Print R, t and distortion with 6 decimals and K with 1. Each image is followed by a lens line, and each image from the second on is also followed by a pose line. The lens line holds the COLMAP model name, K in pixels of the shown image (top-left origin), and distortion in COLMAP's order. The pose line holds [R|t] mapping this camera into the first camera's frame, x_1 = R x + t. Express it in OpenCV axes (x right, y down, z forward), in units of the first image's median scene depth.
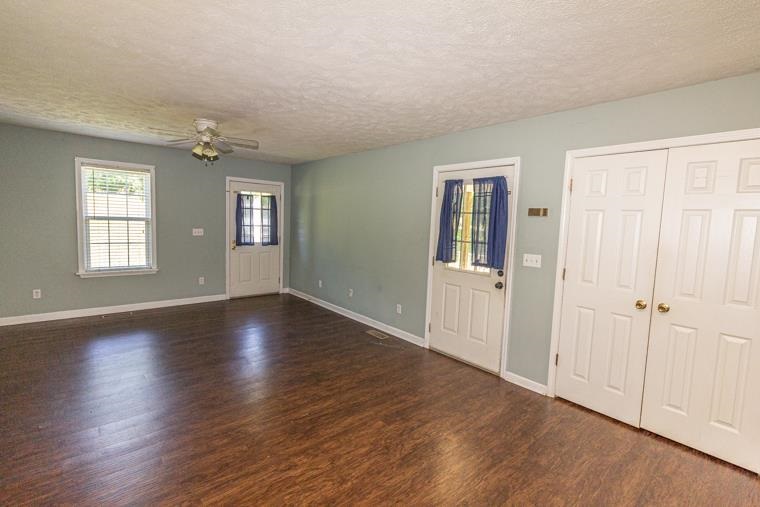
lens RADIAL K [[351.1, 0, 380.0], [0, 351.1, 253.5], [0, 0, 1]] dist [-0.000258, 0.000029]
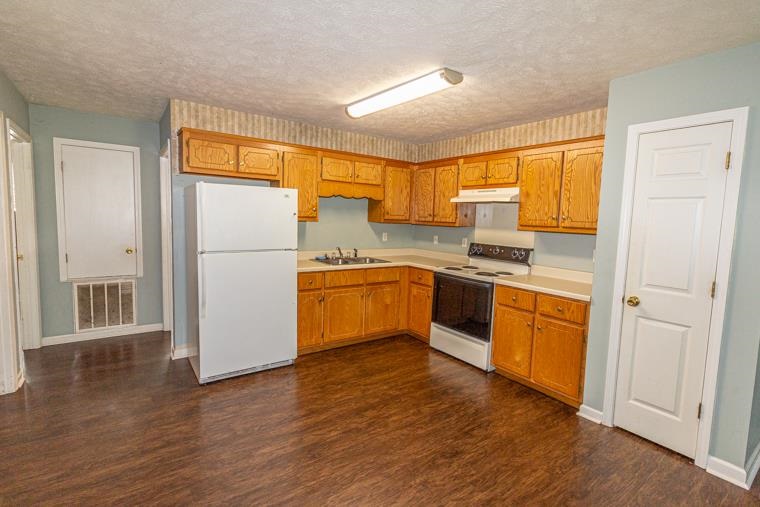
lens RADIAL K [[366.7, 0, 380.0], [0, 366.7, 253.5], [0, 0, 1]] dist [-0.002351, 0.000024]
pose [[-0.994386, -0.077533, 0.072011, -0.002909], [-0.062793, 0.980124, 0.188188, -0.088507], [-0.085170, 0.182610, -0.979489, 1.073329]]
